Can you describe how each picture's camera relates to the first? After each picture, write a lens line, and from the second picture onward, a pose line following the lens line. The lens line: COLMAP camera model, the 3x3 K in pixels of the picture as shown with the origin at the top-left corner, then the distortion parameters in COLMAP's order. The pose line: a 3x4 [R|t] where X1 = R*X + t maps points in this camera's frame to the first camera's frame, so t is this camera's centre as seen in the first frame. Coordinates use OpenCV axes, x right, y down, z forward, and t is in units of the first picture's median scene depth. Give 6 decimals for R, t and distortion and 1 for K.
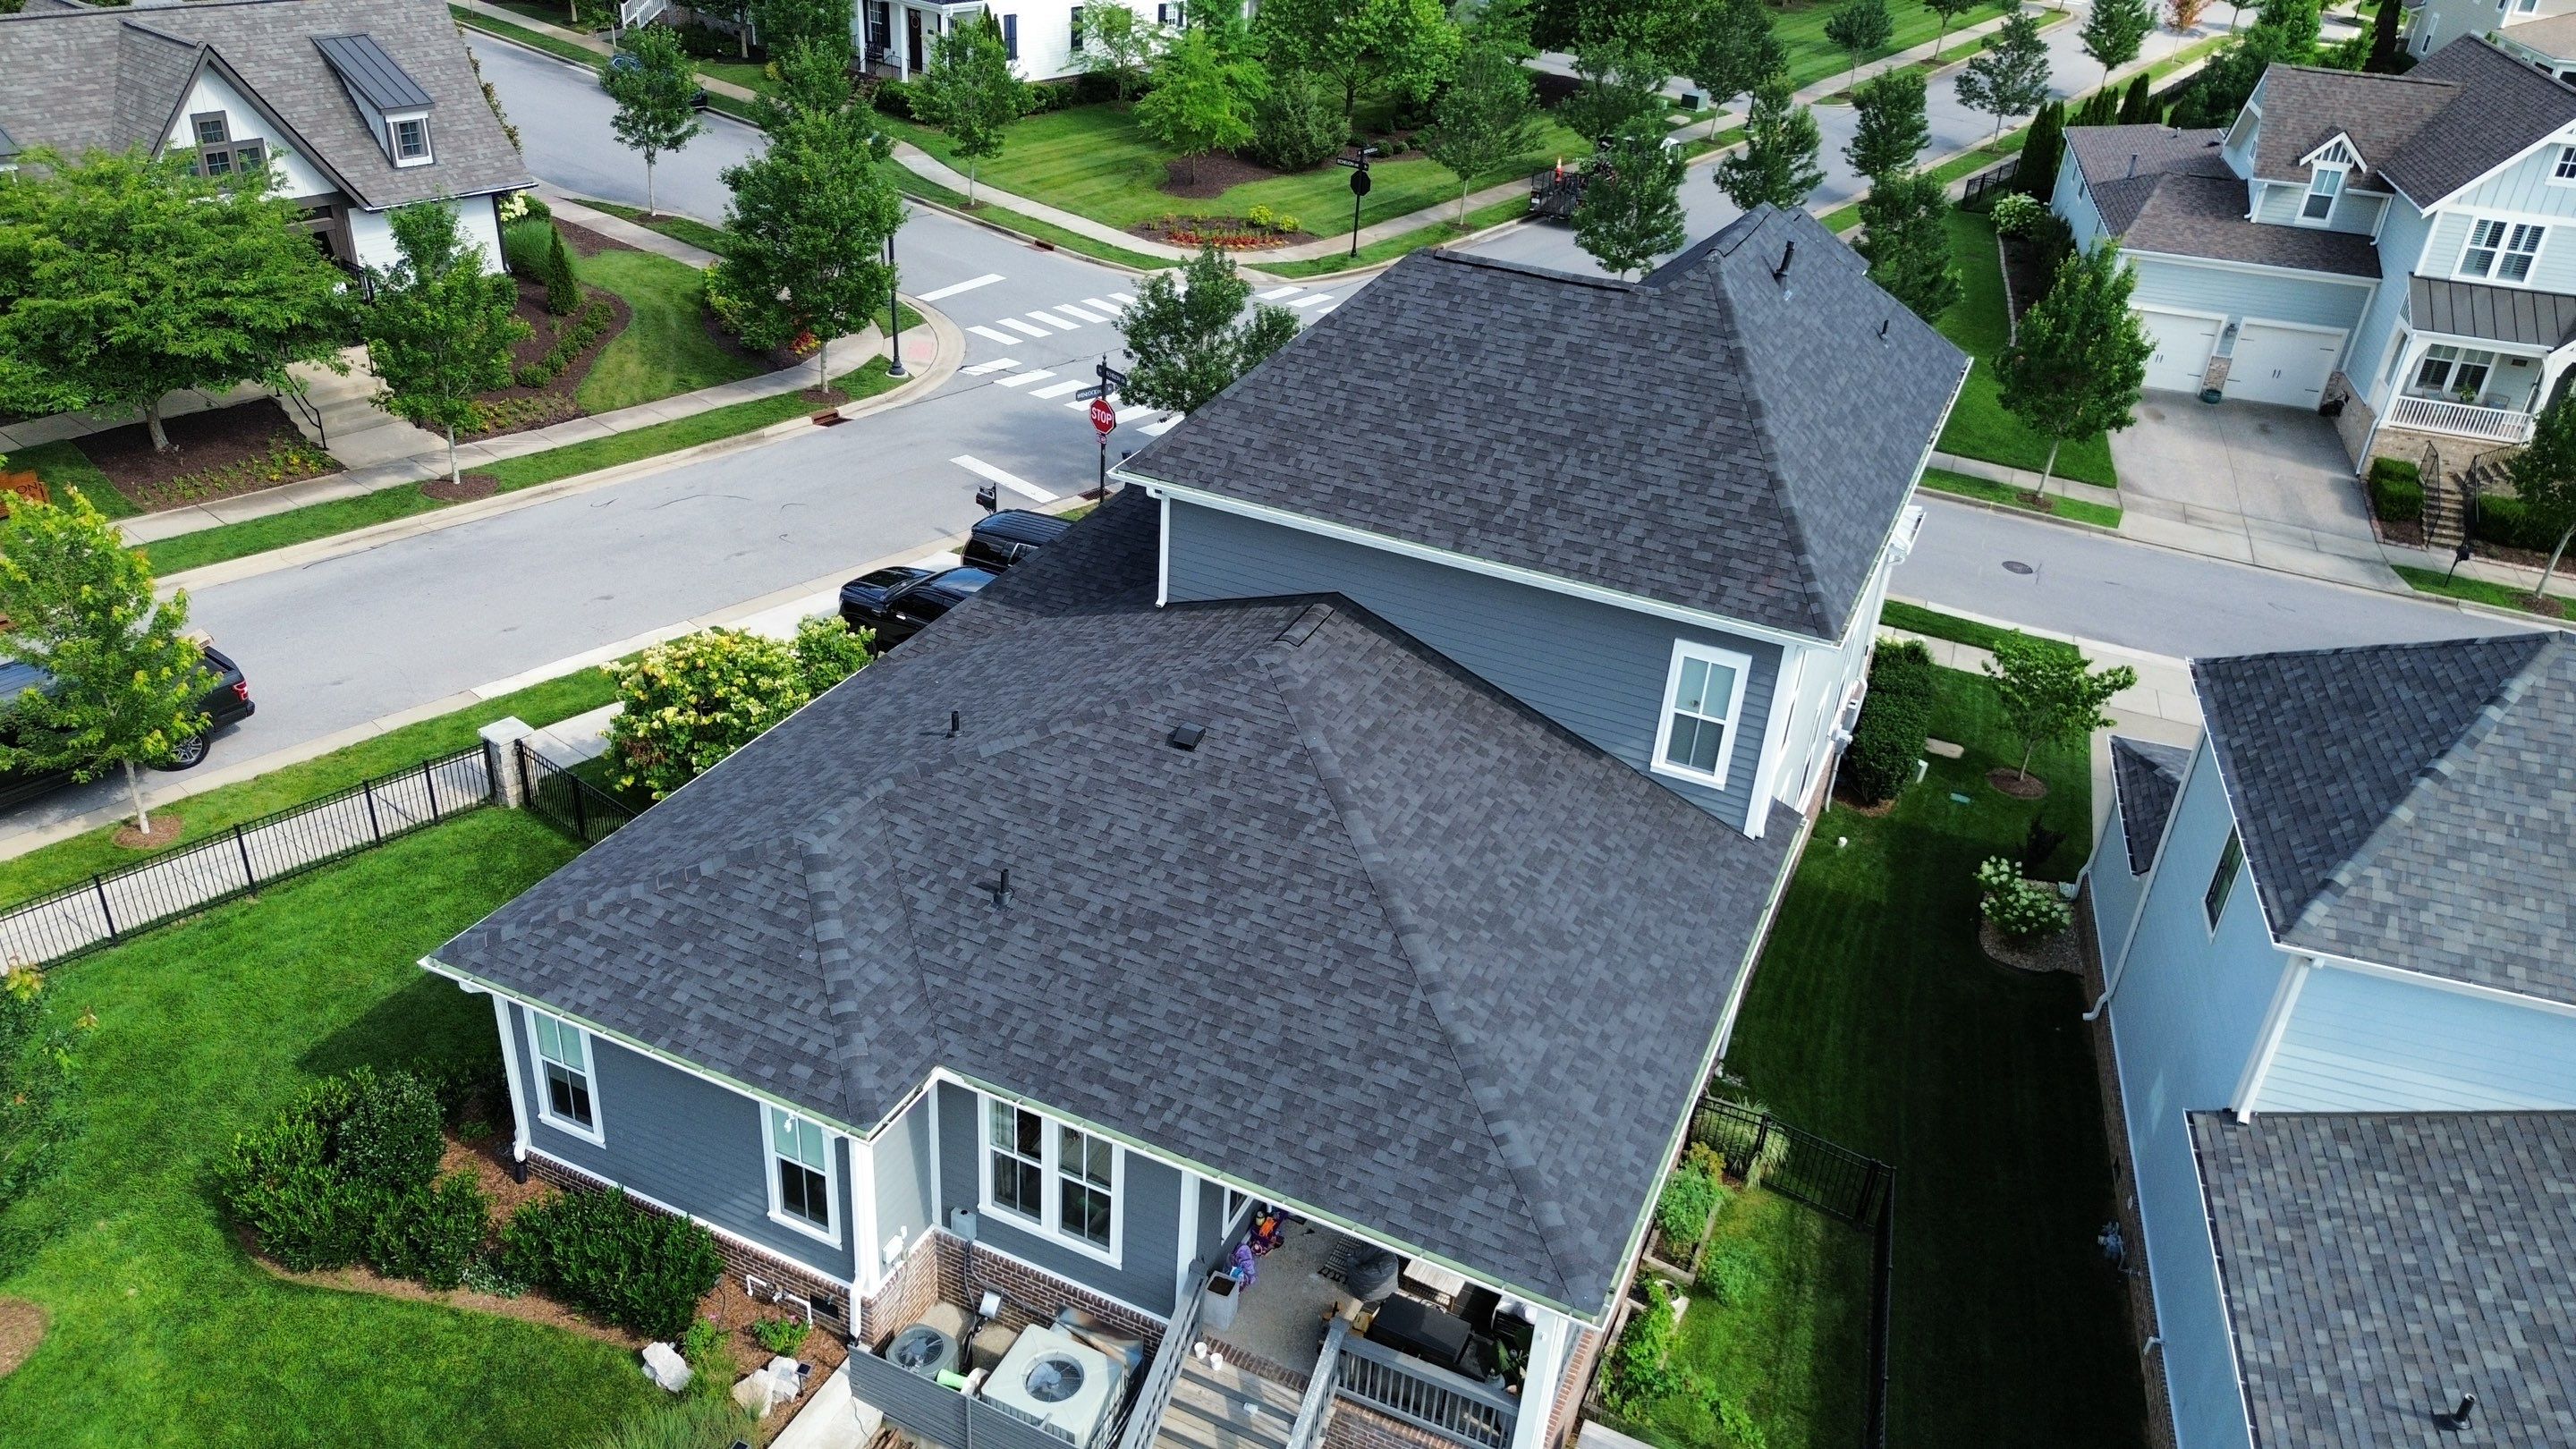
lens RADIAL K [[1833.4, 0, 1301.7], [0, 1833.4, 715.8], [0, 0, 1]] dist [0.057244, -0.055618]
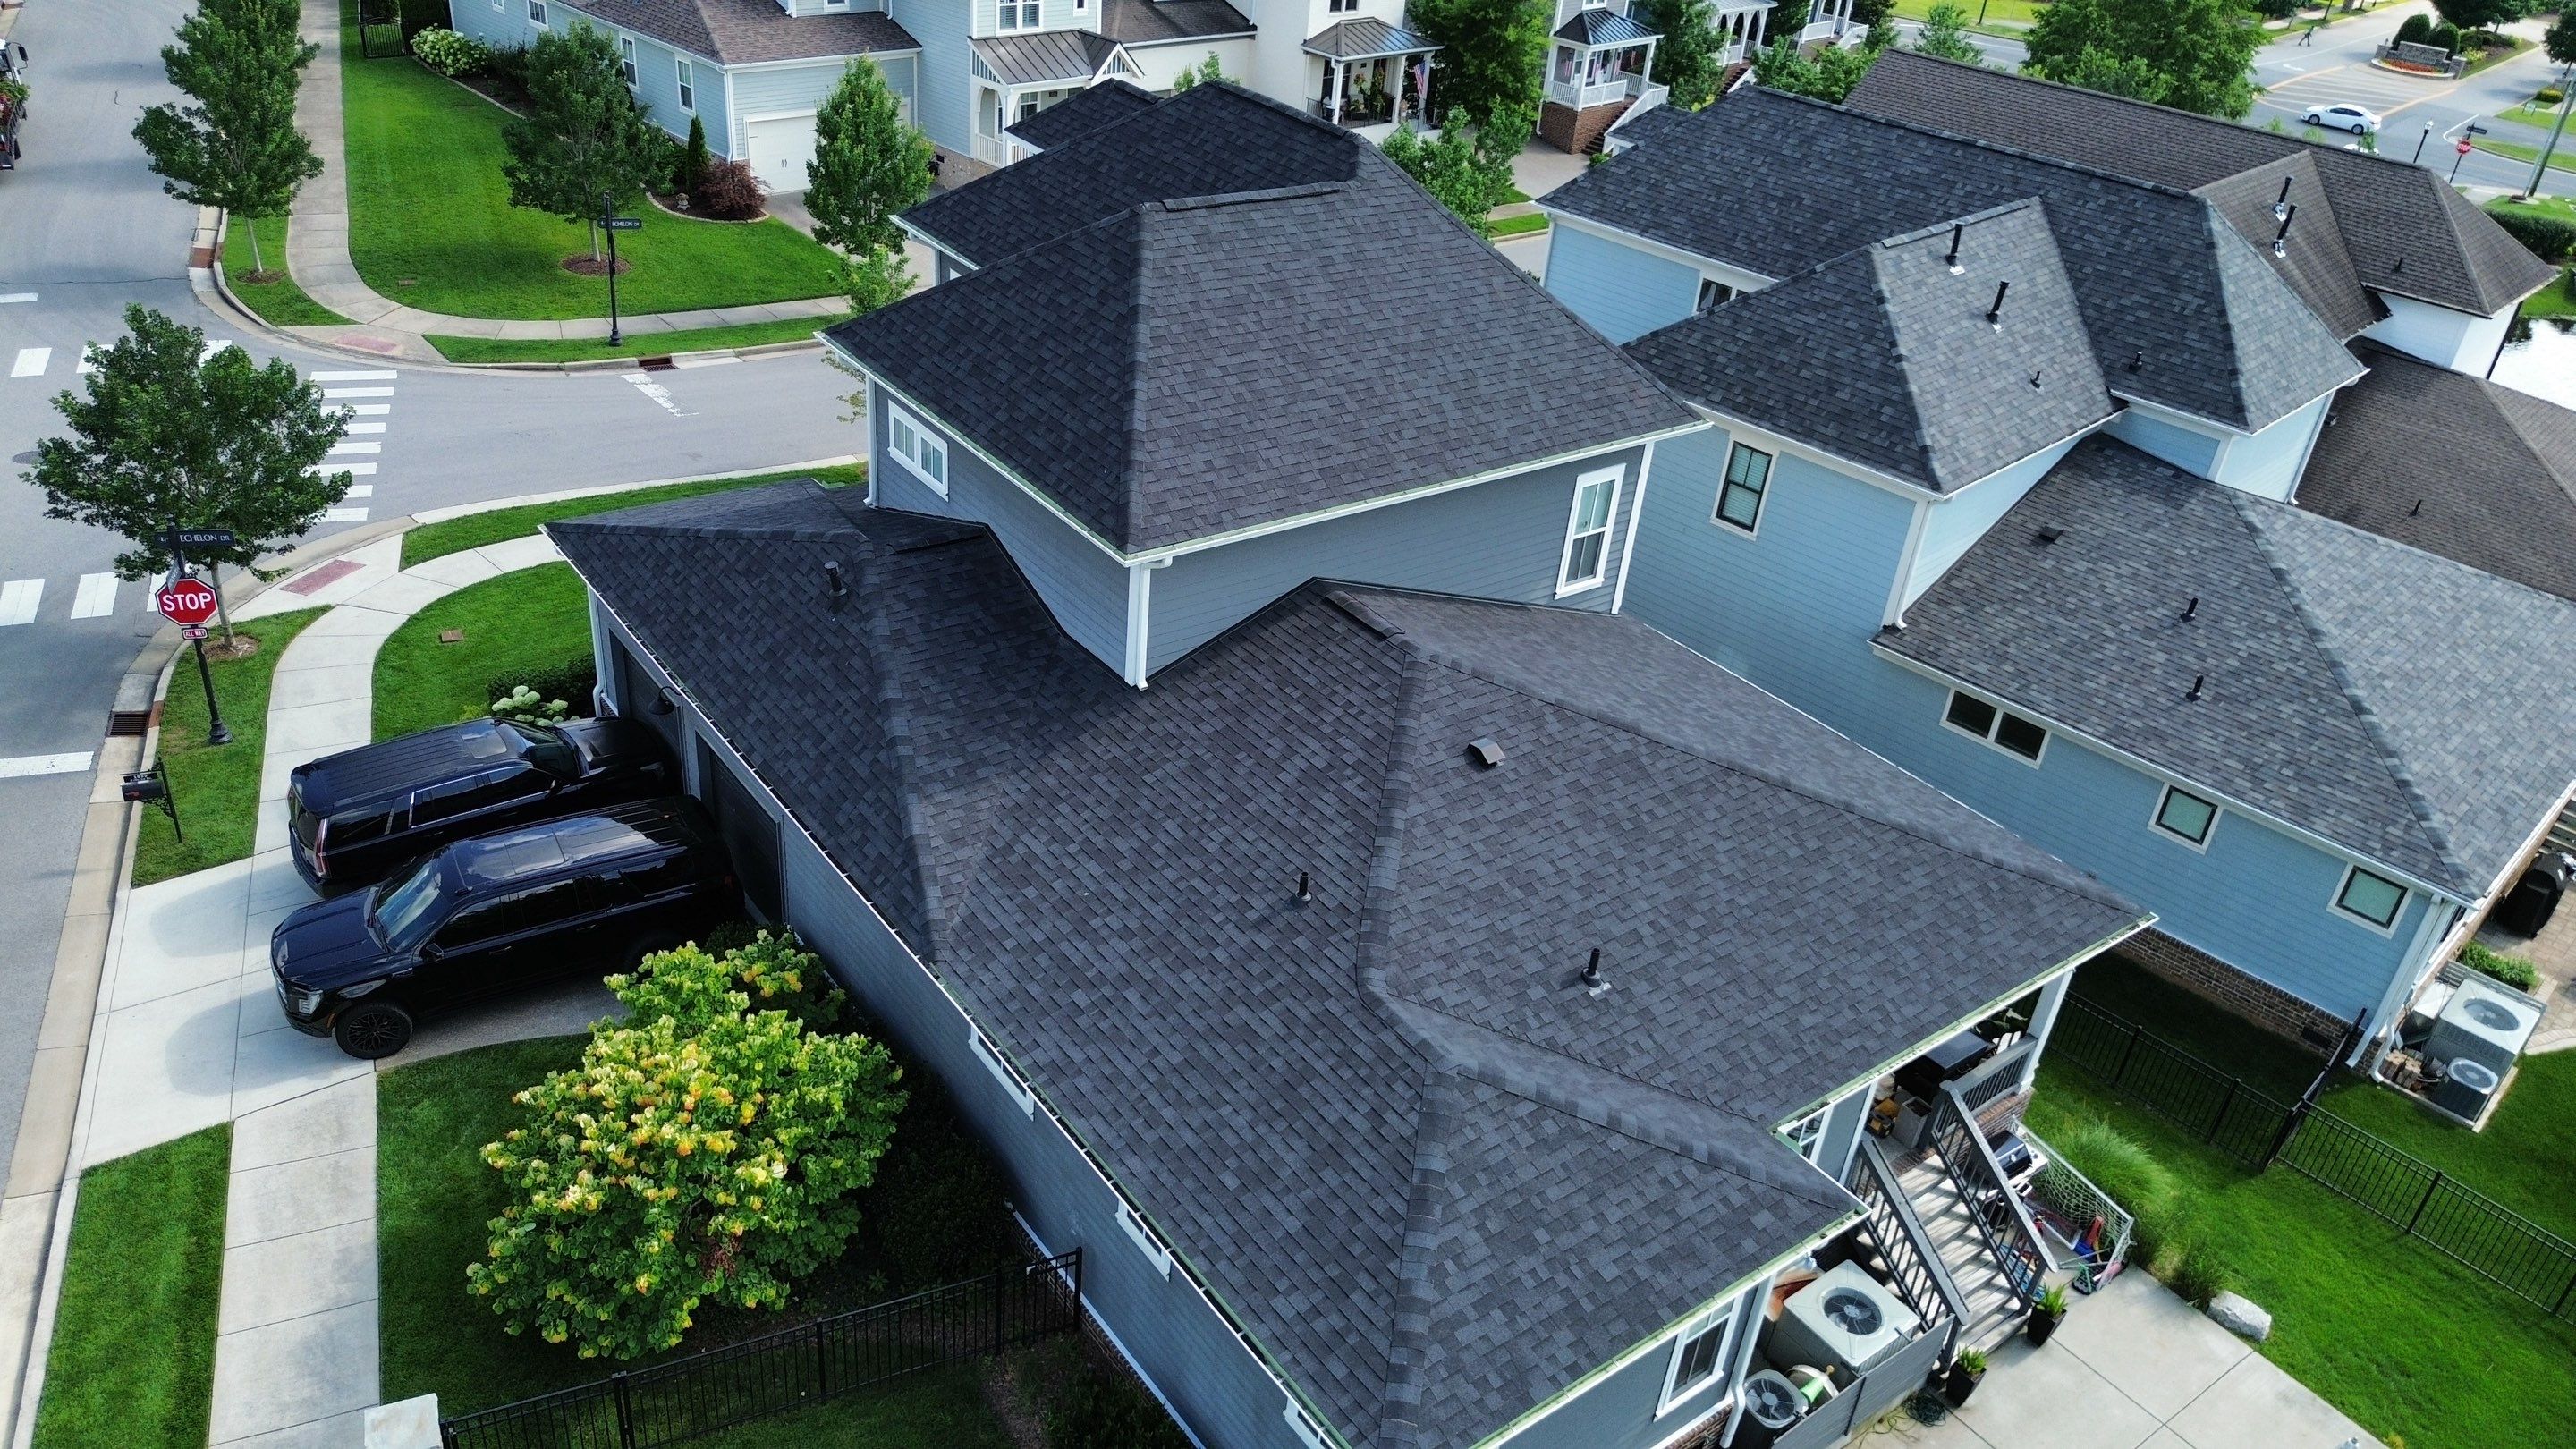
lens RADIAL K [[1833.4, 0, 1302.0], [0, 1833.4, 703.6], [0, 0, 1]] dist [0.057244, -0.055618]
pose [[0.474839, -0.461525, 0.749348, -0.623527], [0.377491, 0.875967, 0.300305, -0.256800], [-0.795002, 0.140276, 0.590165, 0.402205]]
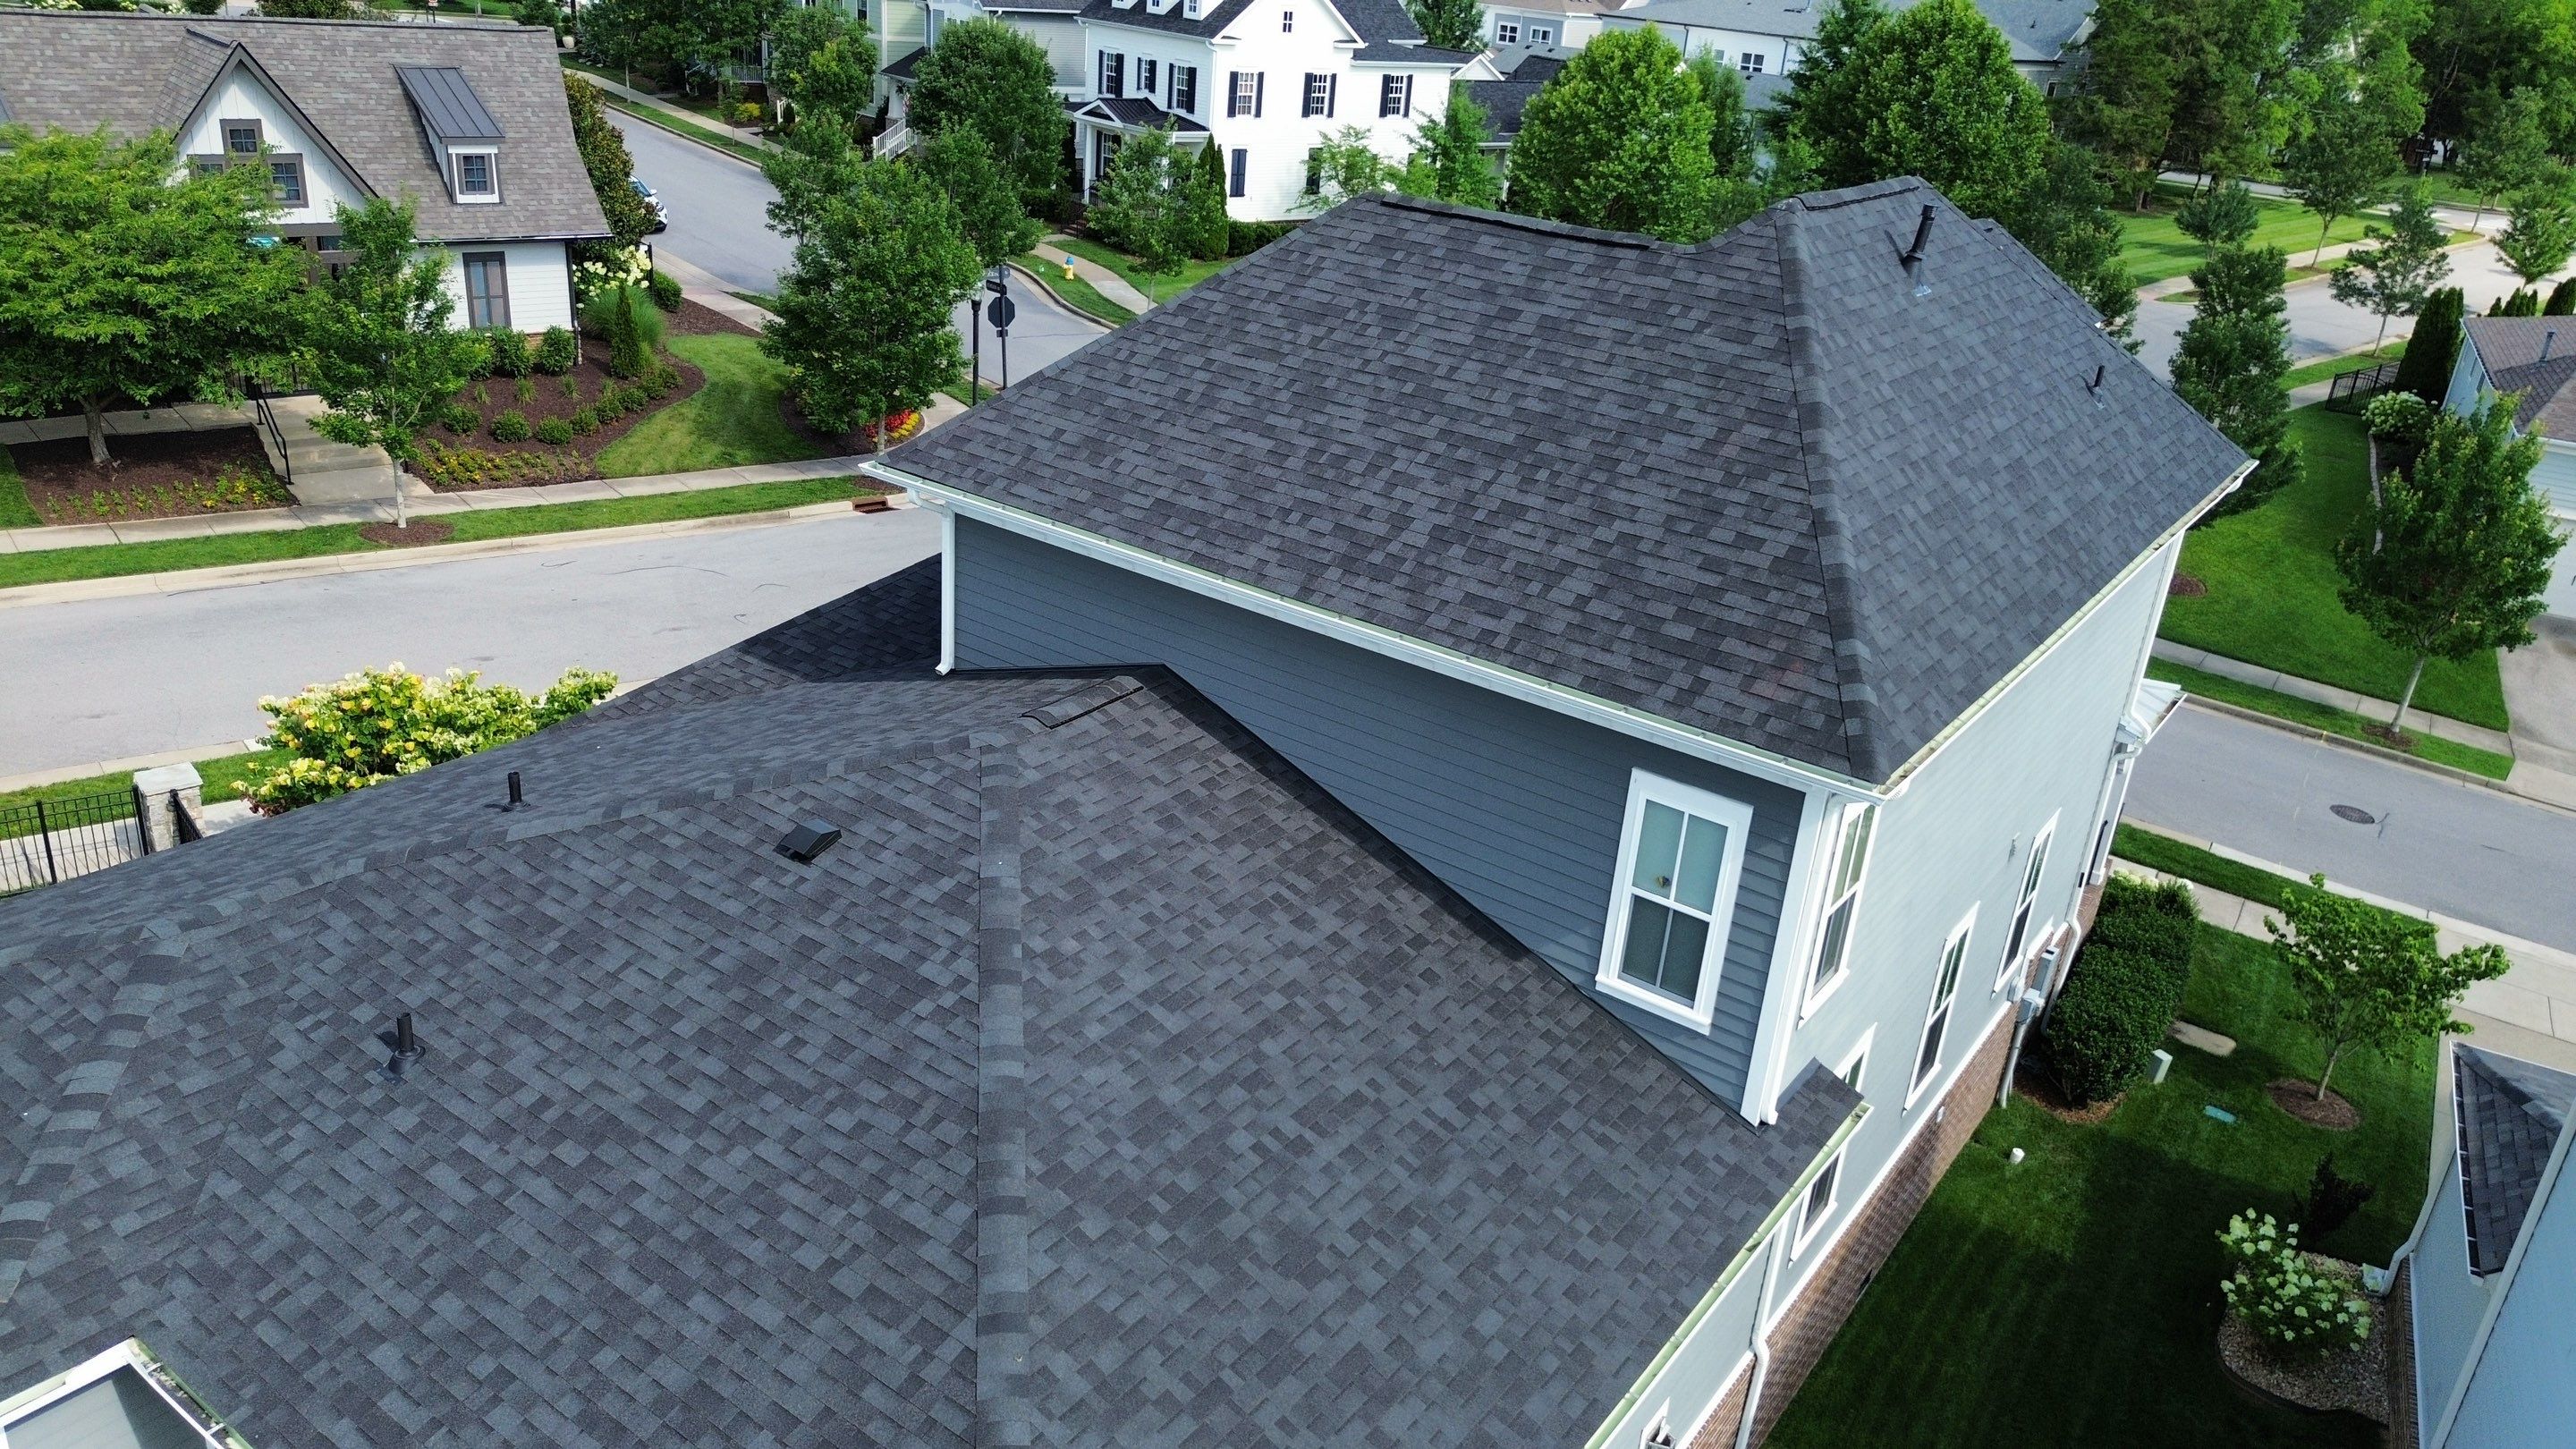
lens RADIAL K [[1833.4, 0, 1301.3], [0, 1833.4, 713.2], [0, 0, 1]] dist [0.057244, -0.055618]
pose [[0.980361, 0.089817, -0.175571, 0.162463], [-0.110567, 0.987515, -0.112203, 0.015816], [0.163301, 0.129412, 0.978052, 0.317794]]
